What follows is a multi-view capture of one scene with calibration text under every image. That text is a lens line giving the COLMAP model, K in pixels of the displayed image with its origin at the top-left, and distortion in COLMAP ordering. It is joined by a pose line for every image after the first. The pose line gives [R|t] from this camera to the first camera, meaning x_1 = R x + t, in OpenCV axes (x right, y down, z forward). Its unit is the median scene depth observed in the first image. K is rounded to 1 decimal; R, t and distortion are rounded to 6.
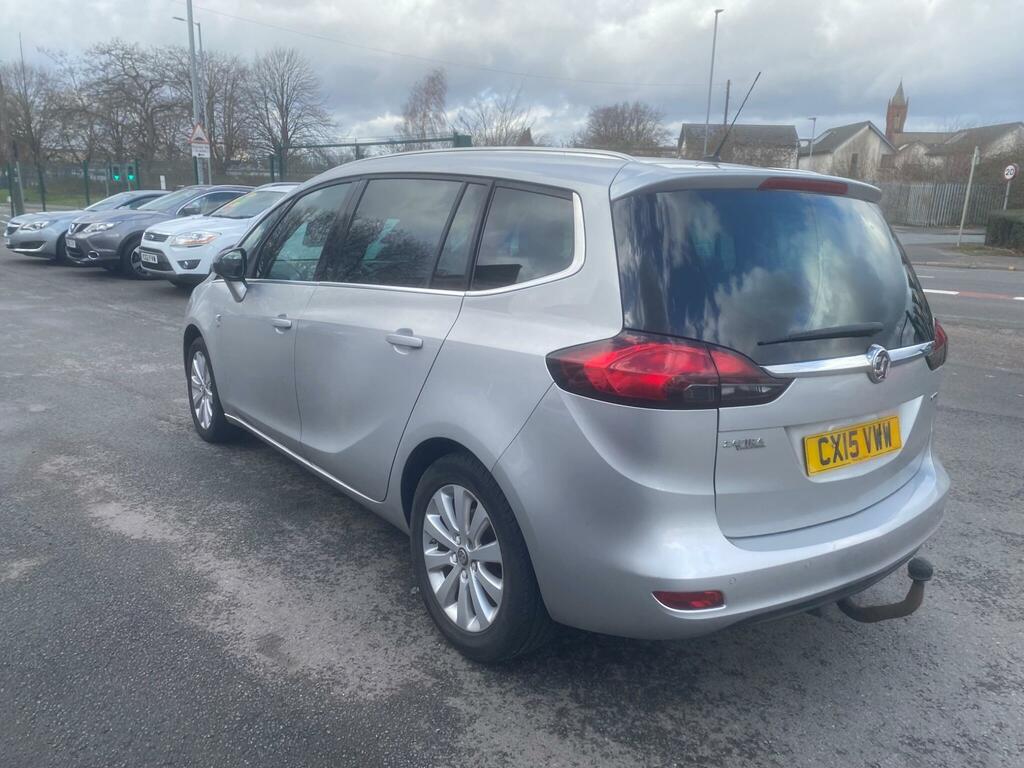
lens RADIAL K [[775.7, 0, 514.8], [0, 775.7, 361.1], [0, 0, 1]] dist [0.032347, -0.029946]
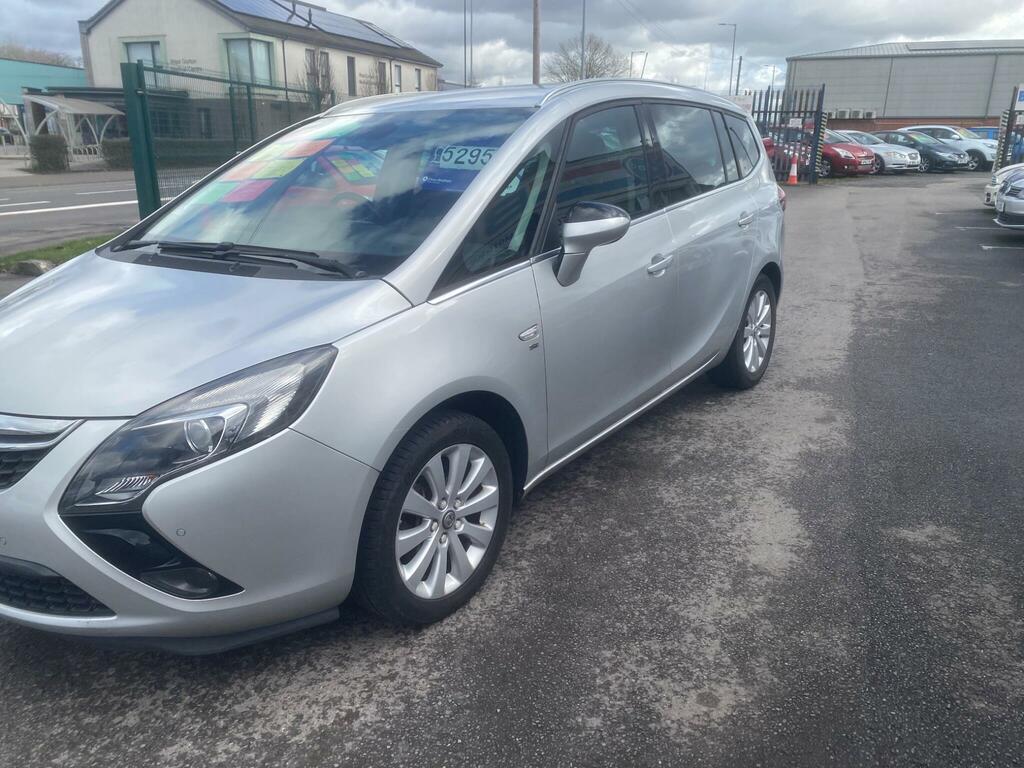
lens RADIAL K [[775.7, 0, 494.5], [0, 775.7, 378.4], [0, 0, 1]] dist [0.032347, -0.029946]
pose [[-0.280017, -0.312057, 0.907861, -1.553655], [0.185696, 0.910225, 0.370145, -0.418224], [-0.941864, 0.272233, -0.196930, 1.957804]]
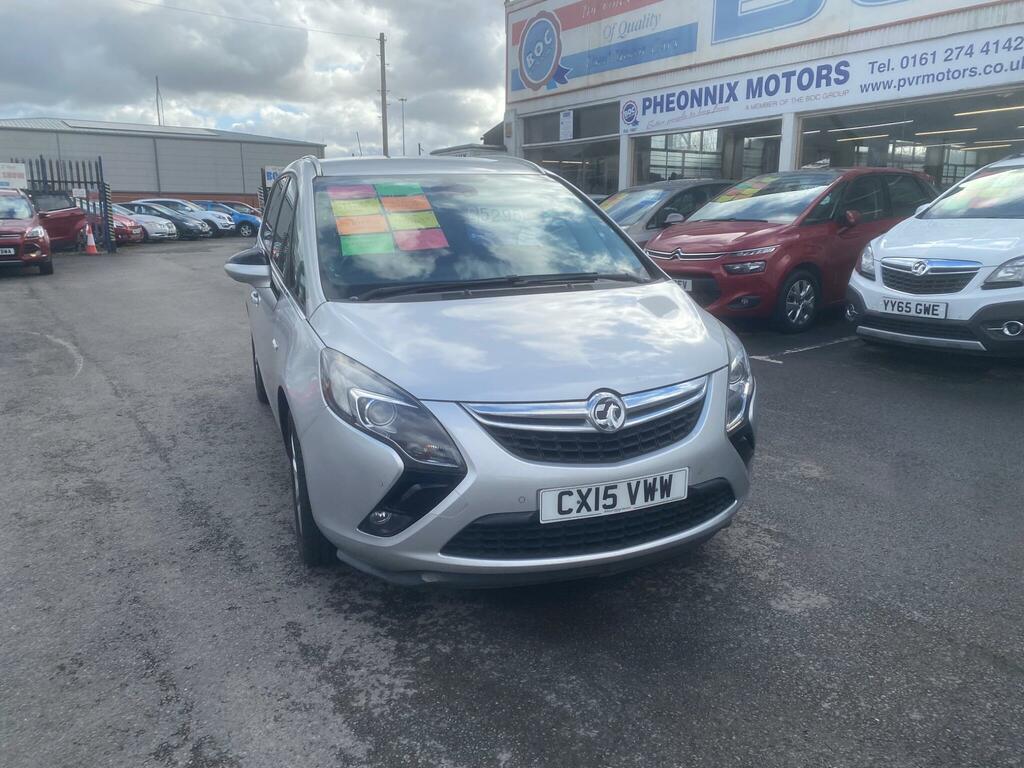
lens RADIAL K [[775.7, 0, 498.2], [0, 775.7, 389.6], [0, 0, 1]] dist [0.032347, -0.029946]
pose [[-0.950020, -0.097977, 0.296416, -0.845573], [0.036027, 0.908726, 0.415836, -0.618823], [-0.310103, 0.405731, -0.859778, 3.193223]]
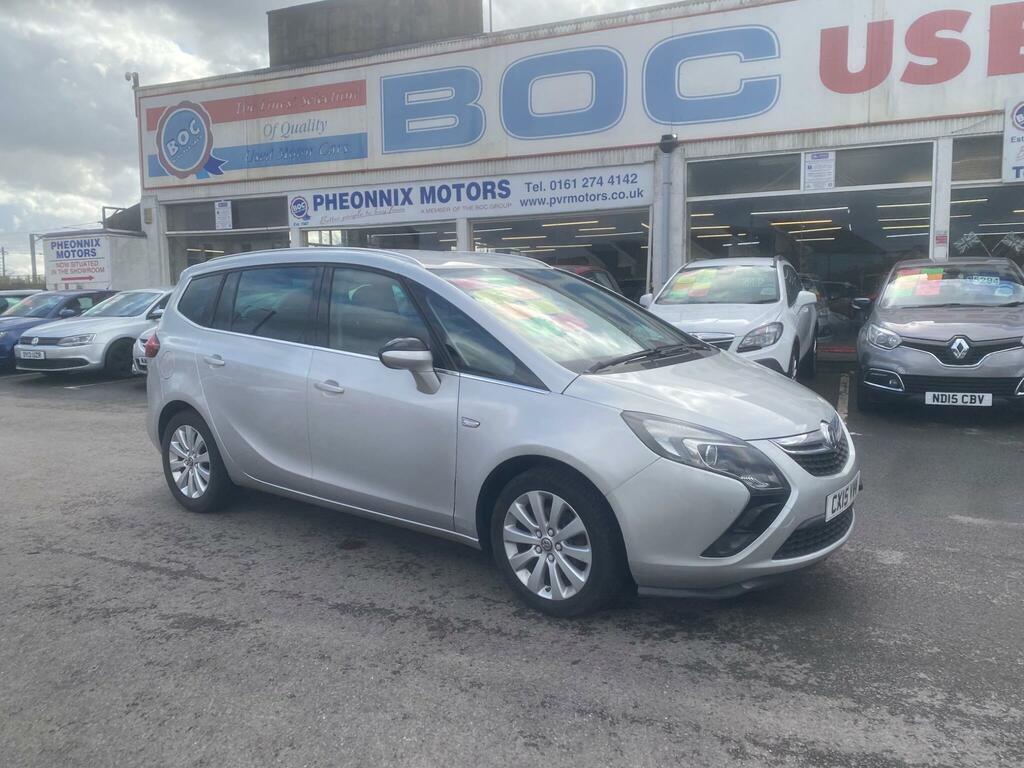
lens RADIAL K [[775.7, 0, 510.8], [0, 775.7, 379.3], [0, 0, 1]] dist [0.032347, -0.029946]
pose [[-0.967320, 0.002556, -0.253547, 0.195506], [-0.073151, 0.954619, 0.288706, -0.636758], [0.242778, 0.297819, -0.923235, 3.425455]]
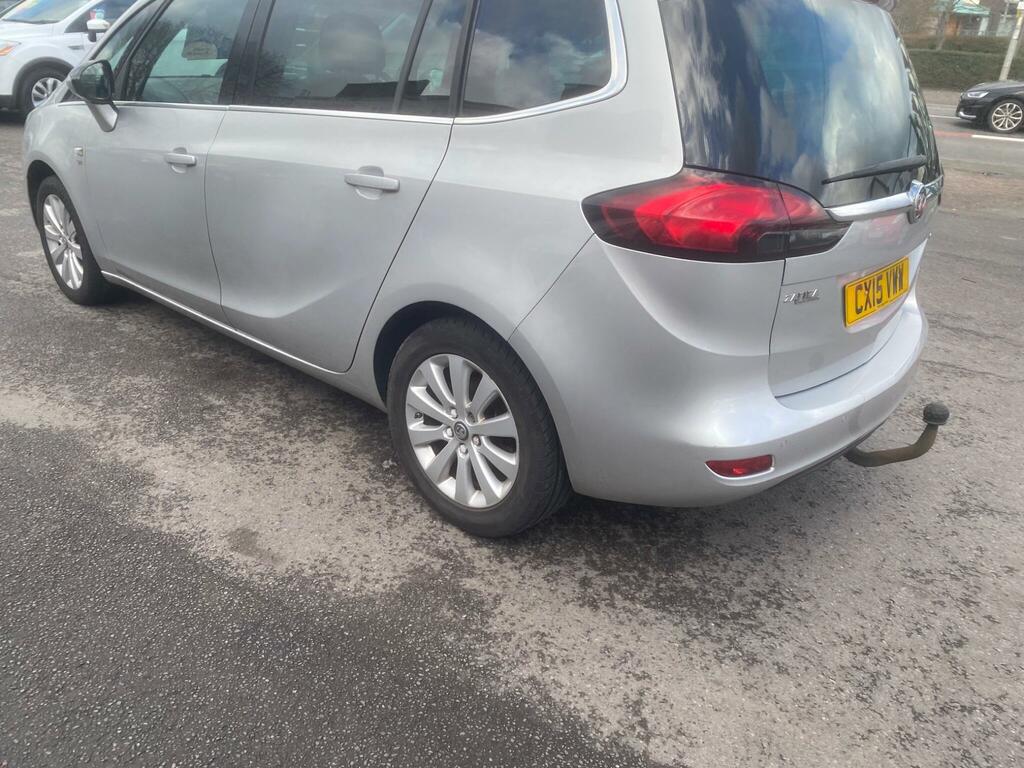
lens RADIAL K [[775.7, 0, 511.9], [0, 775.7, 385.1], [0, 0, 1]] dist [0.032347, -0.029946]
pose [[0.982050, -0.059706, 0.178923, -0.168382], [0.015523, 0.970944, 0.238802, -0.012880], [-0.187982, -0.231738, 0.954442, 0.148830]]
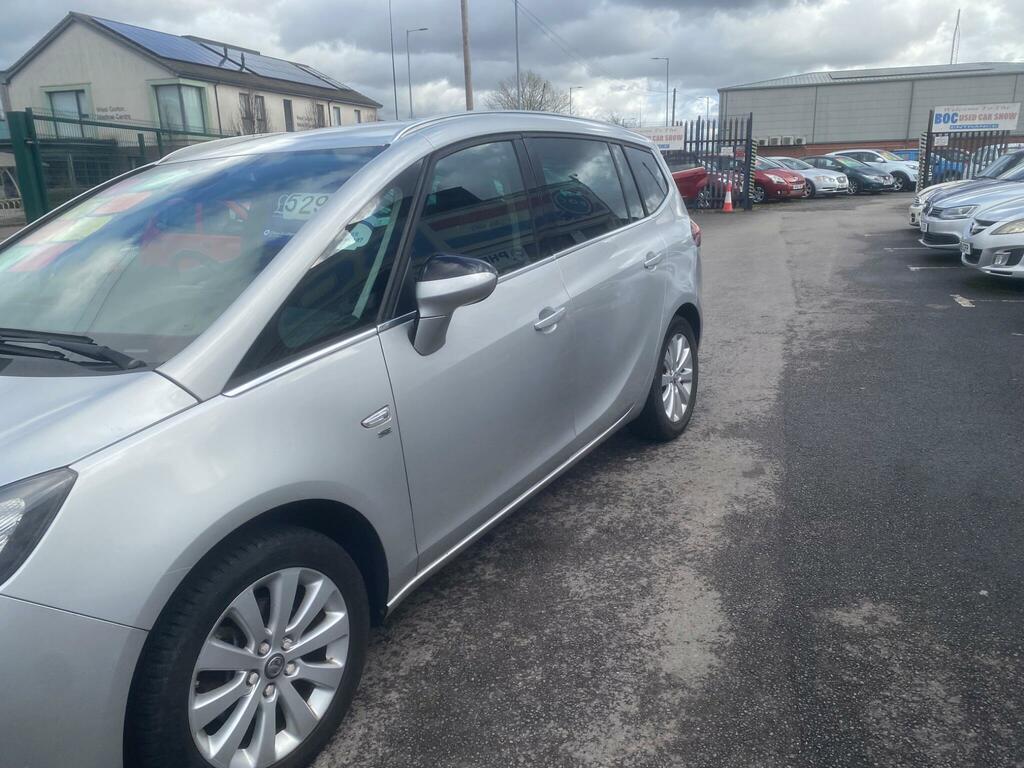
lens RADIAL K [[775.7, 0, 511.1], [0, 775.7, 387.4], [0, 0, 1]] dist [0.032347, -0.029946]
pose [[-0.361901, -0.264679, 0.893853, -1.416063], [0.211125, 0.910662, 0.355135, -0.383587], [-0.907995, 0.317238, -0.273689, 1.788564]]
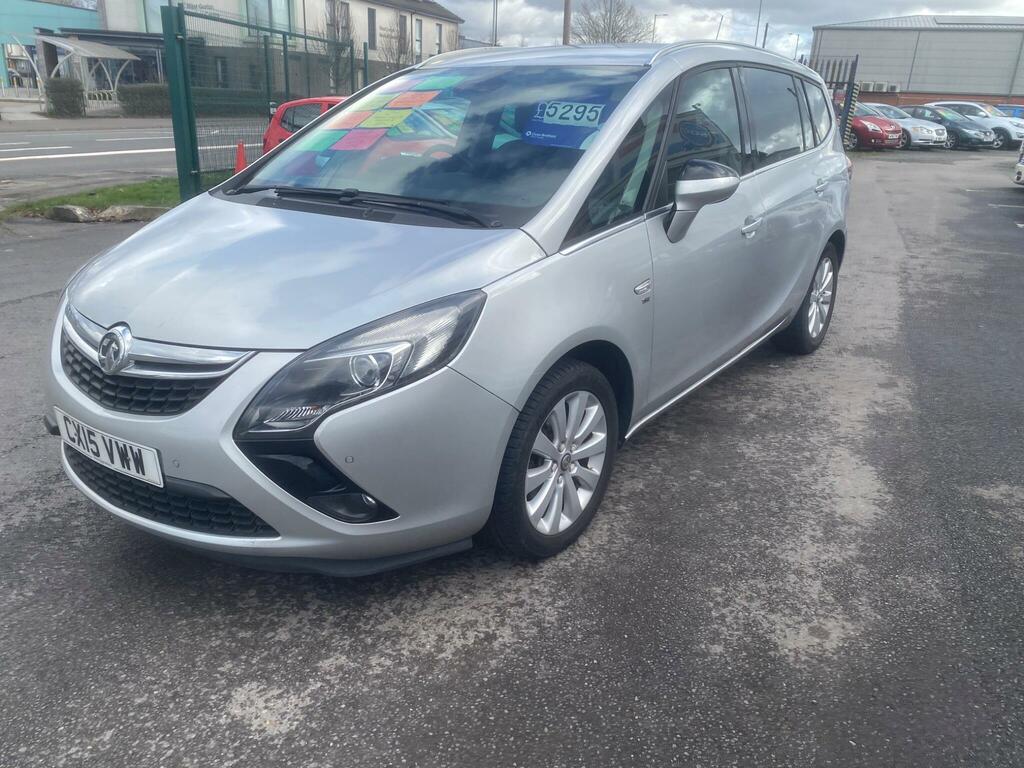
lens RADIAL K [[775.7, 0, 513.7], [0, 775.7, 381.2], [0, 0, 1]] dist [0.032347, -0.029946]
pose [[-0.282008, -0.364508, 0.887471, -1.558427], [0.151500, 0.896491, 0.416354, -0.438307], [-0.947375, 0.251867, -0.197594, 2.102221]]
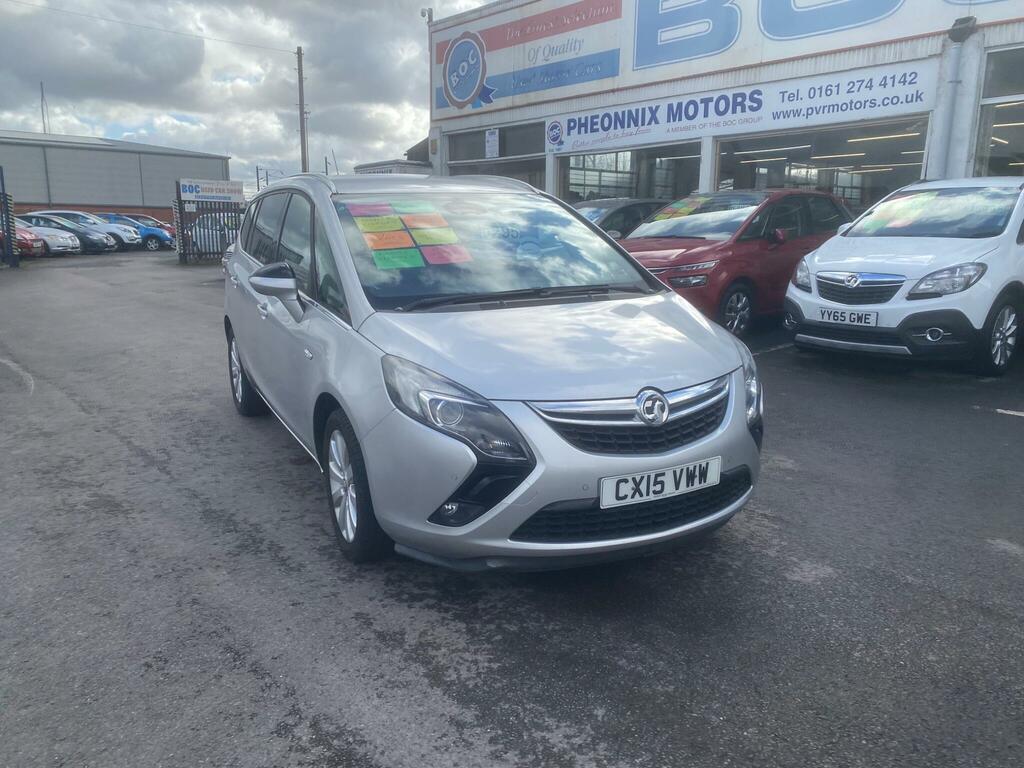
lens RADIAL K [[775.7, 0, 498.7], [0, 775.7, 391.8], [0, 0, 1]] dist [0.032347, -0.029946]
pose [[-0.979692, -0.075801, 0.185628, -0.678838], [0.005709, 0.914867, 0.403716, -0.646015], [-0.200427, 0.396577, -0.895855, 3.337012]]
